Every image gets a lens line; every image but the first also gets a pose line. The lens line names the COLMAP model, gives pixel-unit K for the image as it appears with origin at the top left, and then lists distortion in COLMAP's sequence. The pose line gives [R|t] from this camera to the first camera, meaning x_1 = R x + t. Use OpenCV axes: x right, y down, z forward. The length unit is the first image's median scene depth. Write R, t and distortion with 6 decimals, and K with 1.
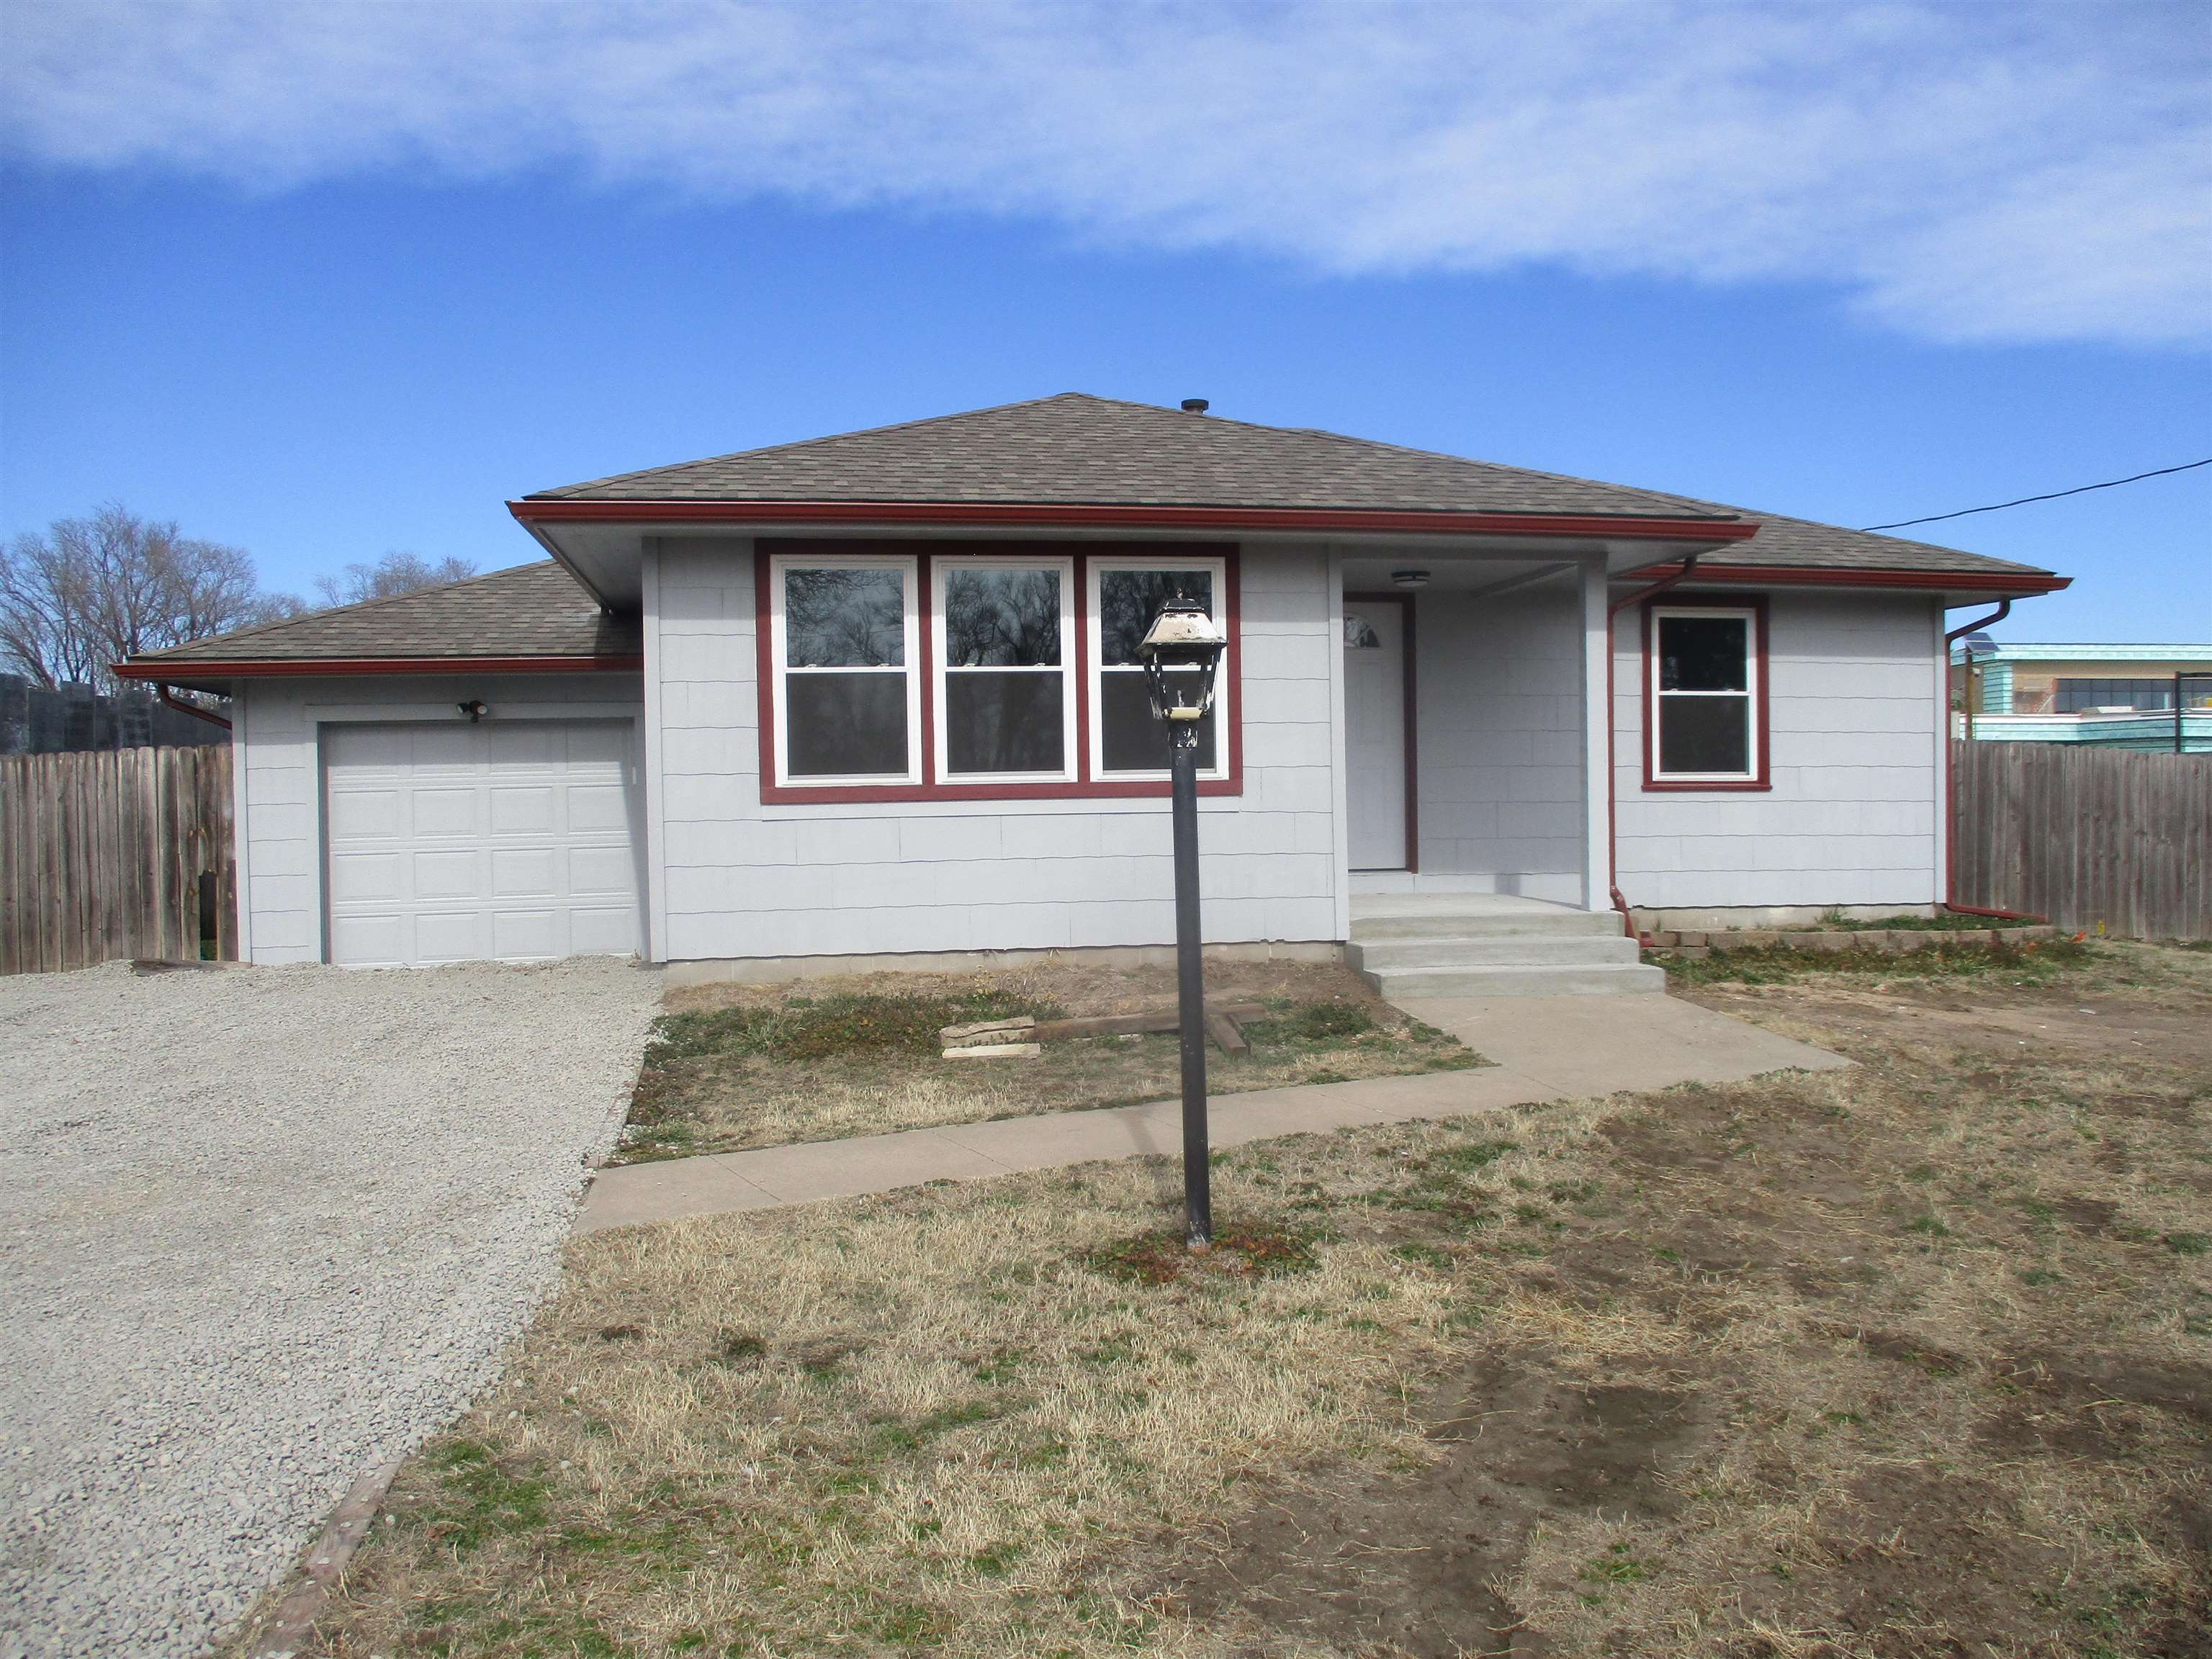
lens RADIAL K [[1868.3, 0, 1121.1], [0, 1868.3, 816.1], [0, 0, 1]] dist [-0.006902, 0.008513]
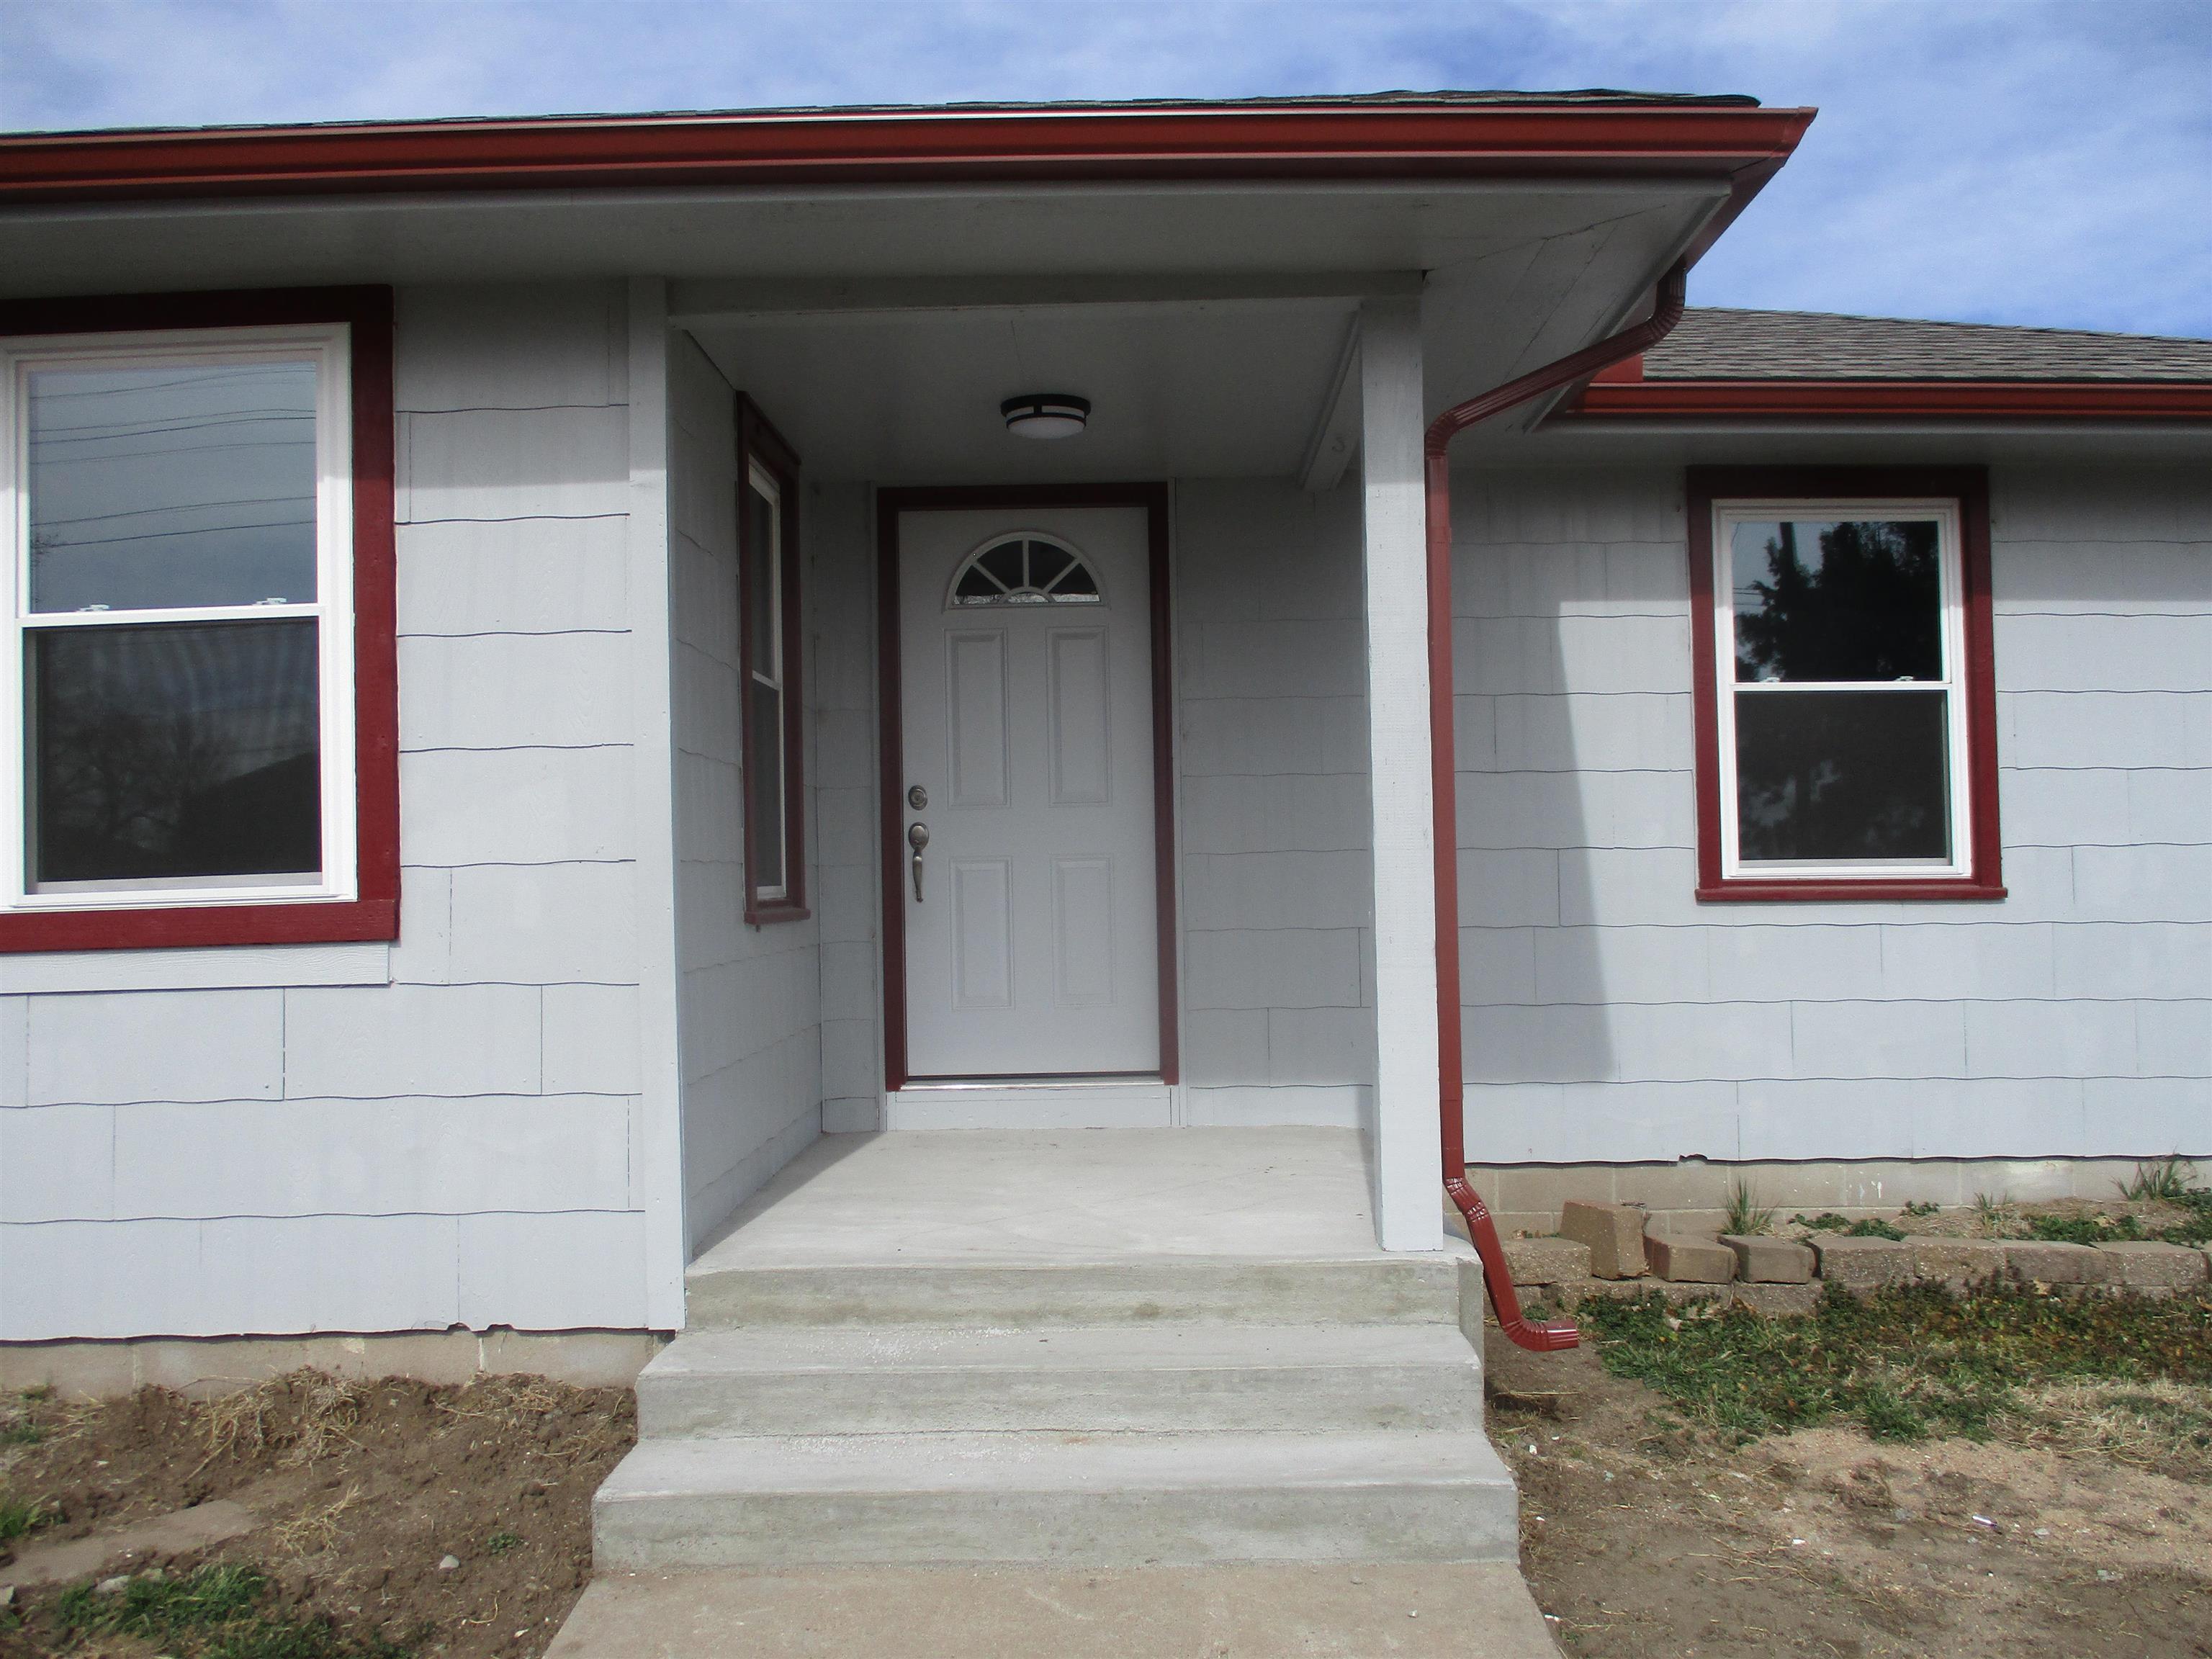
lens RADIAL K [[1868.3, 0, 1121.1], [0, 1868.3, 816.1], [0, 0, 1]] dist [-0.006902, 0.008513]
pose [[0.983038, -0.011691, -0.183028, 0.228909], [0.003985, 0.999092, -0.042416, -0.015986], [0.183357, 0.040967, 0.982192, 0.536613]]
